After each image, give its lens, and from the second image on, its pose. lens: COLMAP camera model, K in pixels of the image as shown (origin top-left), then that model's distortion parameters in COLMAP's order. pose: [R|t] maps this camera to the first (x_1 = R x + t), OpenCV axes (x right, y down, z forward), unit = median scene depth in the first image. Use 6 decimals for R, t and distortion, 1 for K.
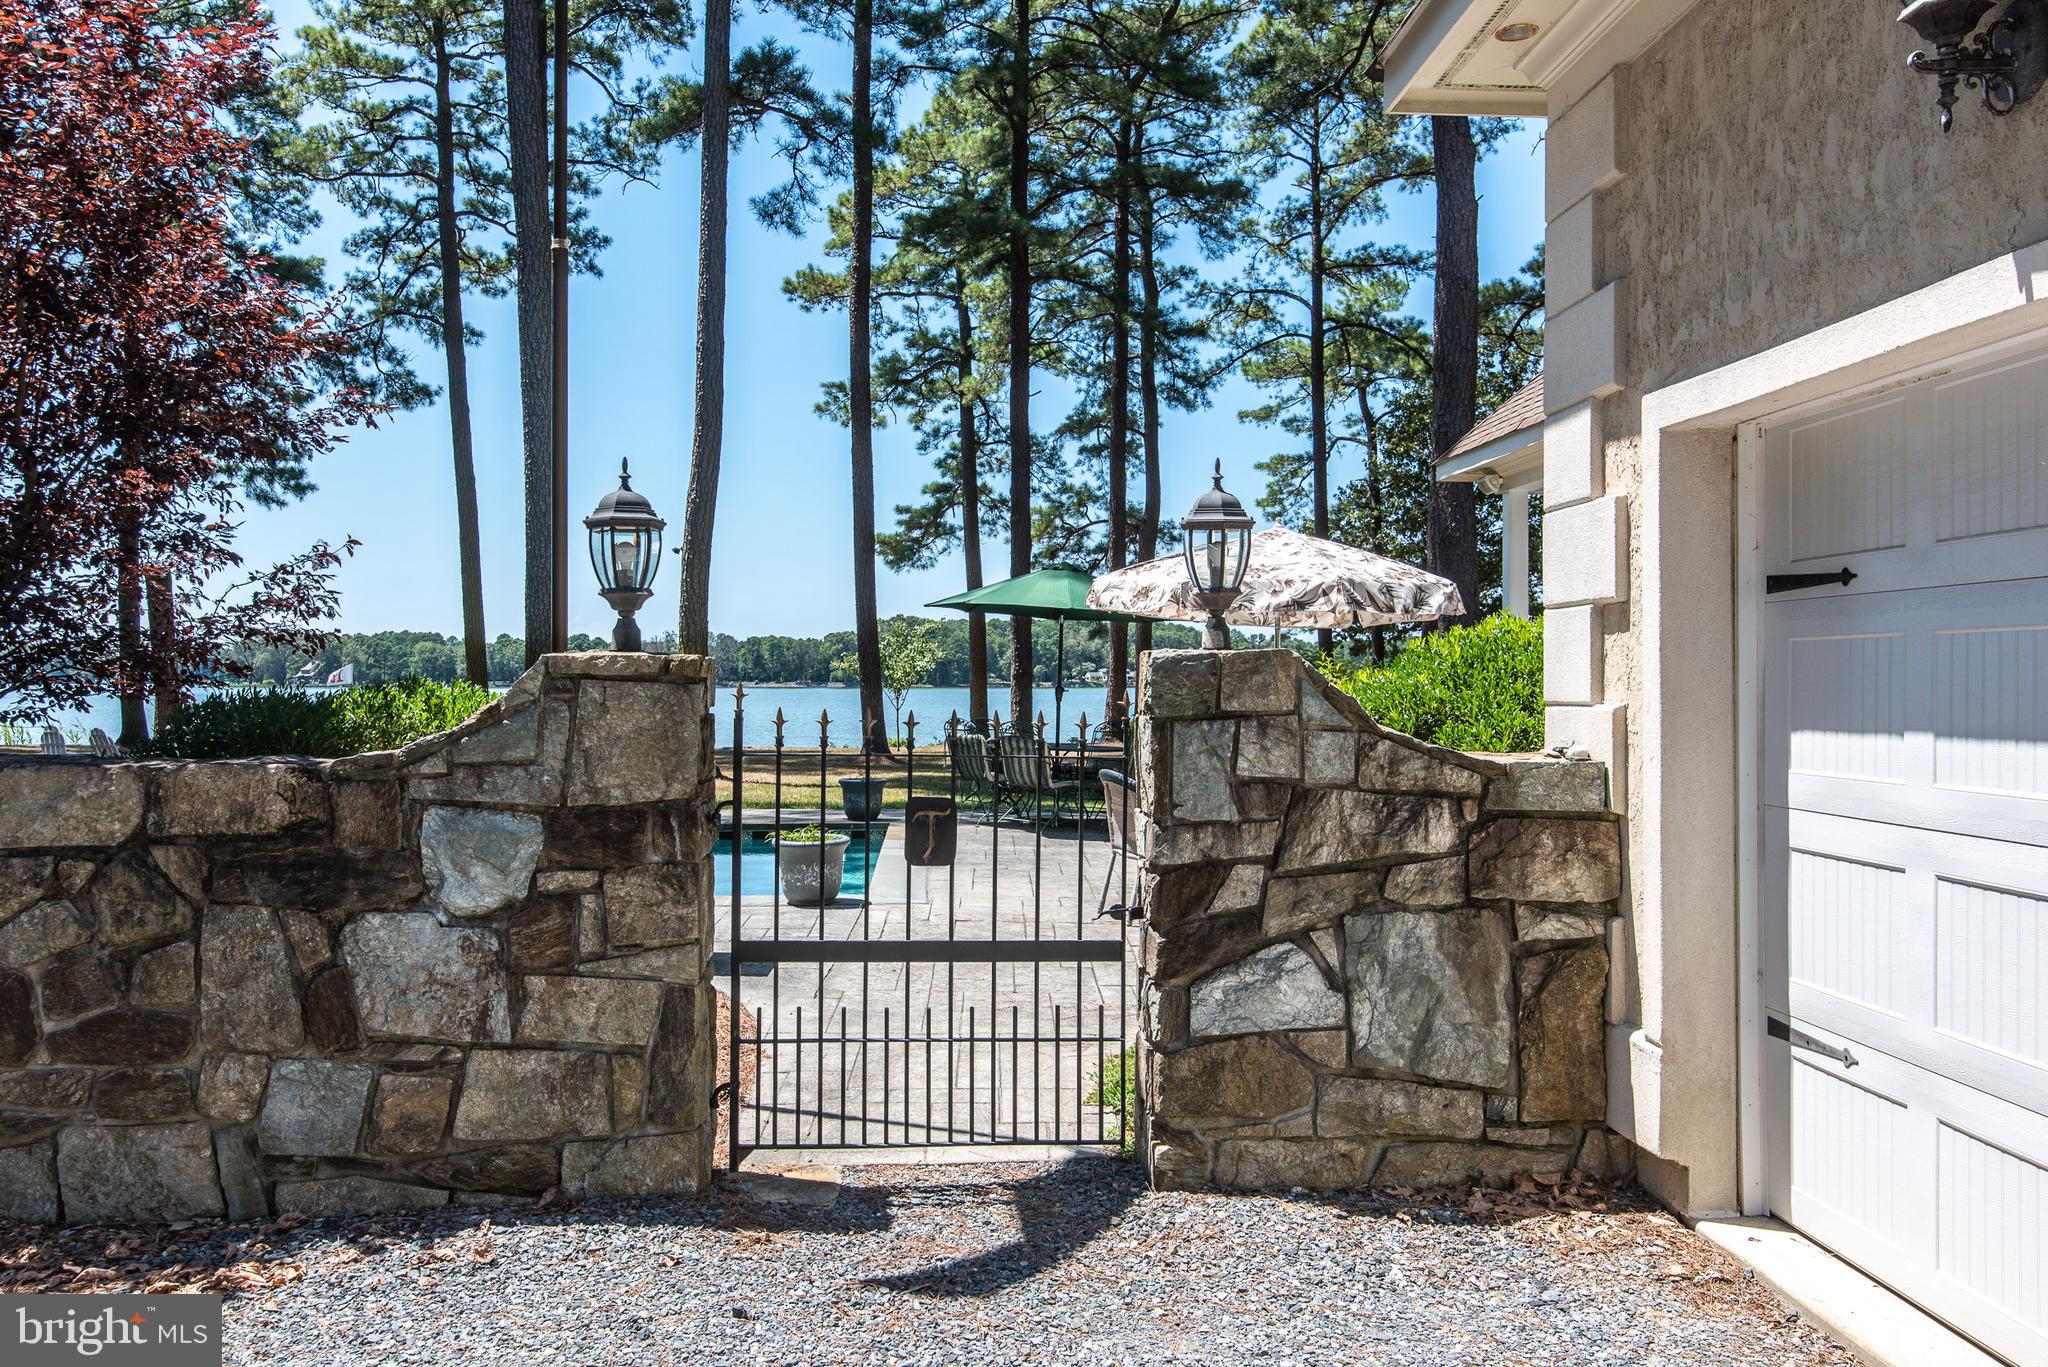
lens RADIAL K [[1582.3, 0, 1023.2], [0, 1582.3, 684.5], [0, 0, 1]] dist [0.000645, -0.003316]
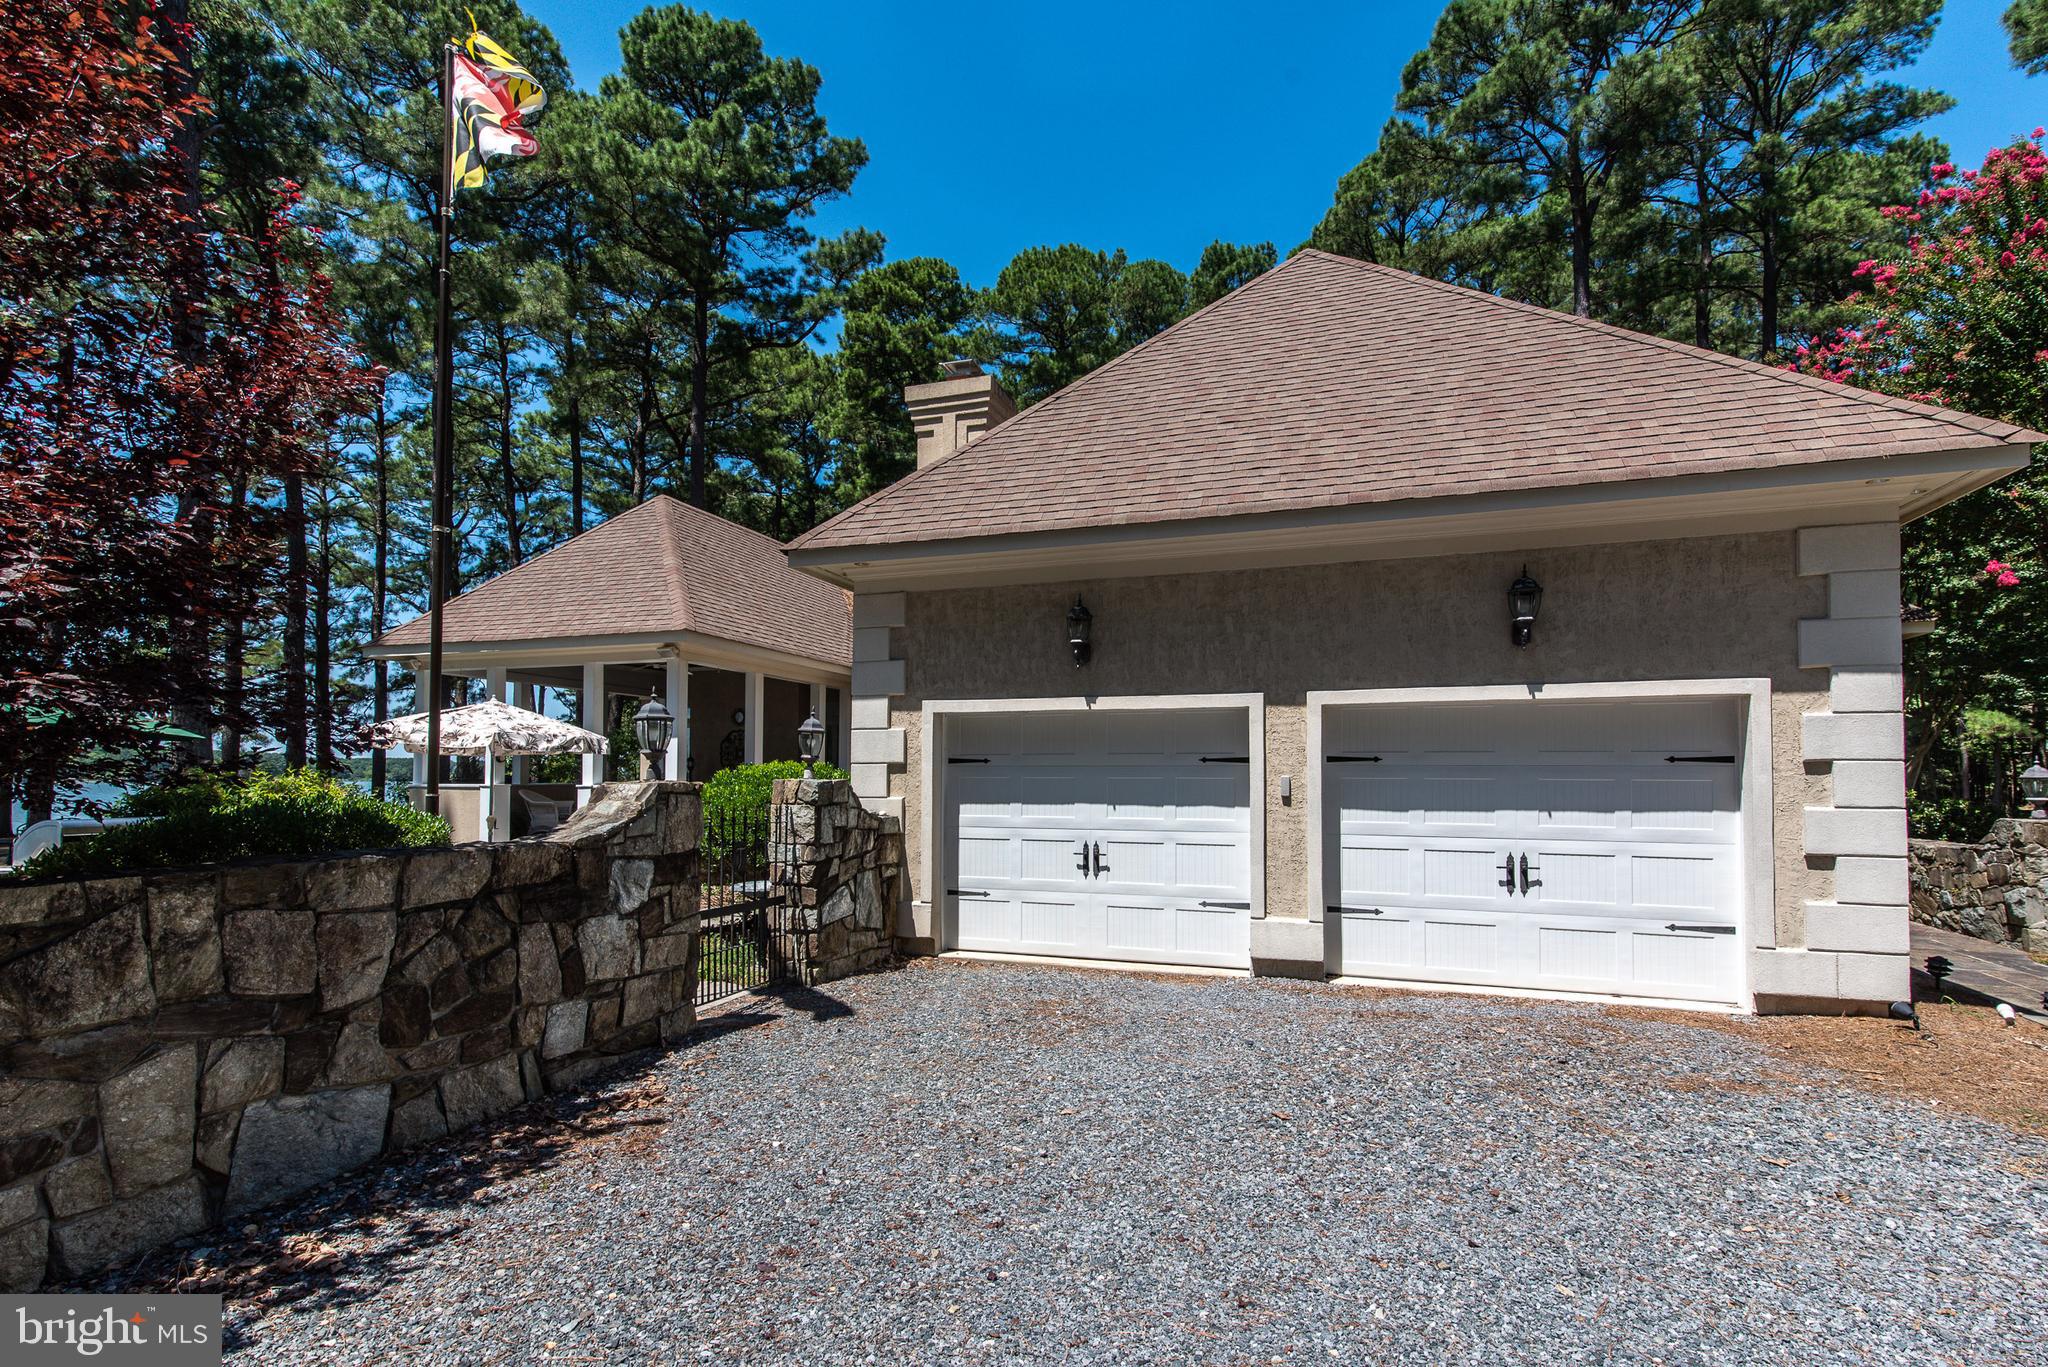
lens RADIAL K [[944.2, 0, 1029.0], [0, 944.2, 756.4], [0, 0, 1]] dist [0.000998, 0.000049]
pose [[0.376656, 0.023025, 0.926067, -1.268115], [0.001196, 0.999678, -0.025342, -0.020578], [-0.926352, 0.010653, 0.376507, 0.081944]]
